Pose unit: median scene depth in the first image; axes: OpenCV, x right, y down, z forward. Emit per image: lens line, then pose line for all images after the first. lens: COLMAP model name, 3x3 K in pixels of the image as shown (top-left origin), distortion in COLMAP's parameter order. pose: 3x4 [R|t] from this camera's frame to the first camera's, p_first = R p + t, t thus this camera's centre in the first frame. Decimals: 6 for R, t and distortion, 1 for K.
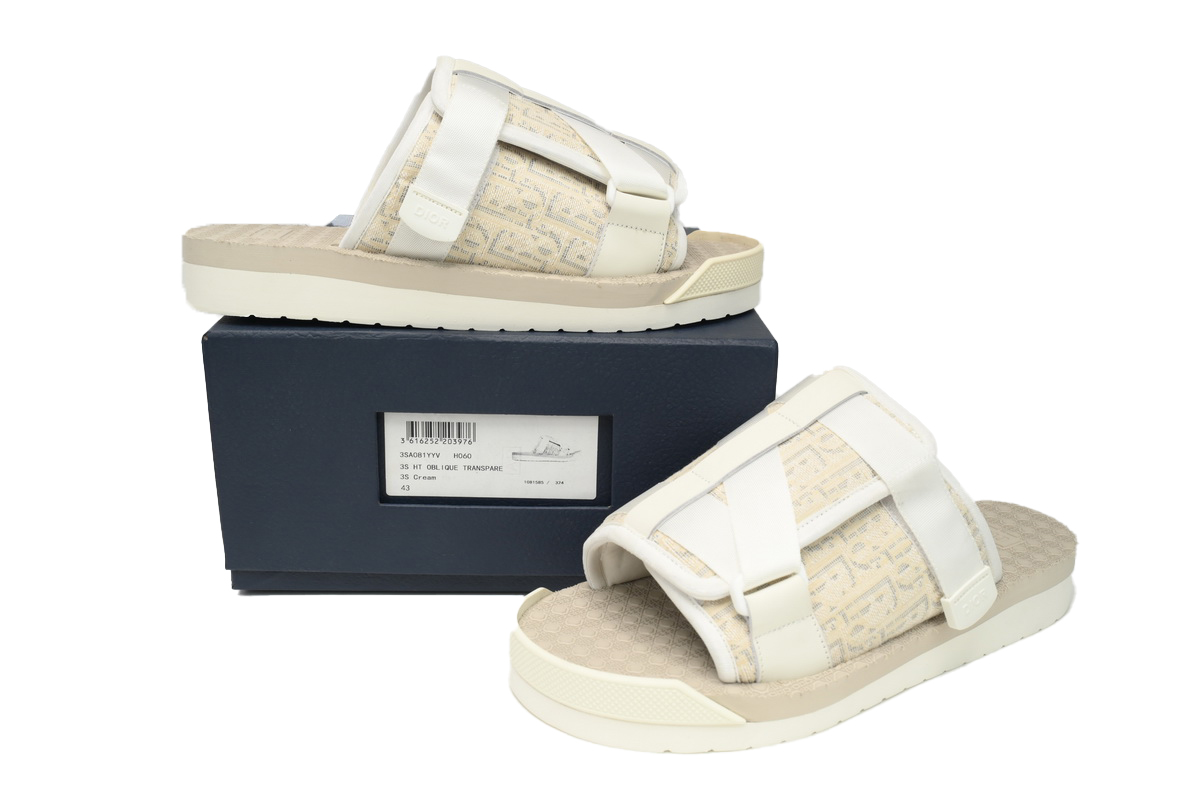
lens RADIAL K [[1129.3, 0, 600.0], [0, 1129.3, 400.0], [0, 0, 1]] dist [-0.063270, -0.003067]
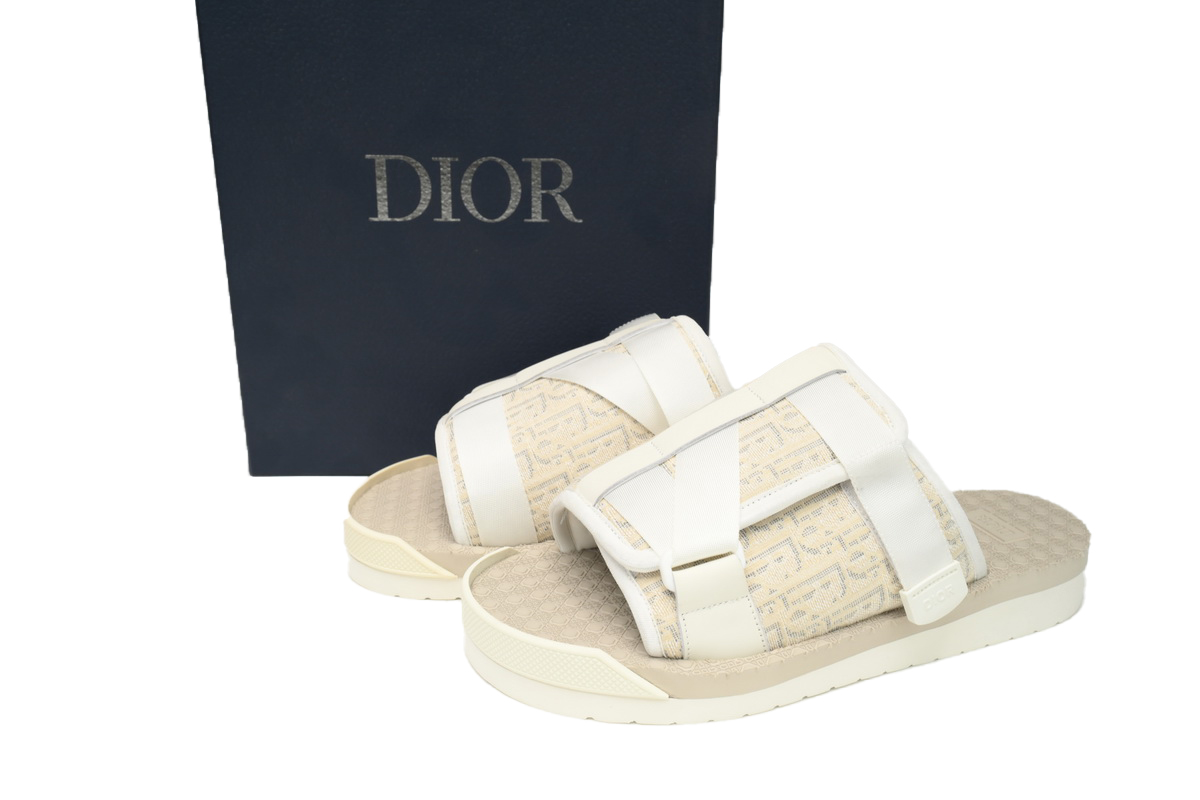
lens RADIAL K [[1129.3, 0, 600.0], [0, 1129.3, 400.0], [0, 0, 1]] dist [-0.063270, -0.003067]
pose [[0.986804, 0.057457, -0.151381, 0.193111], [-0.051379, 0.997720, 0.043768, -0.015014], [0.153551, -0.035412, 0.987506, 0.017332]]
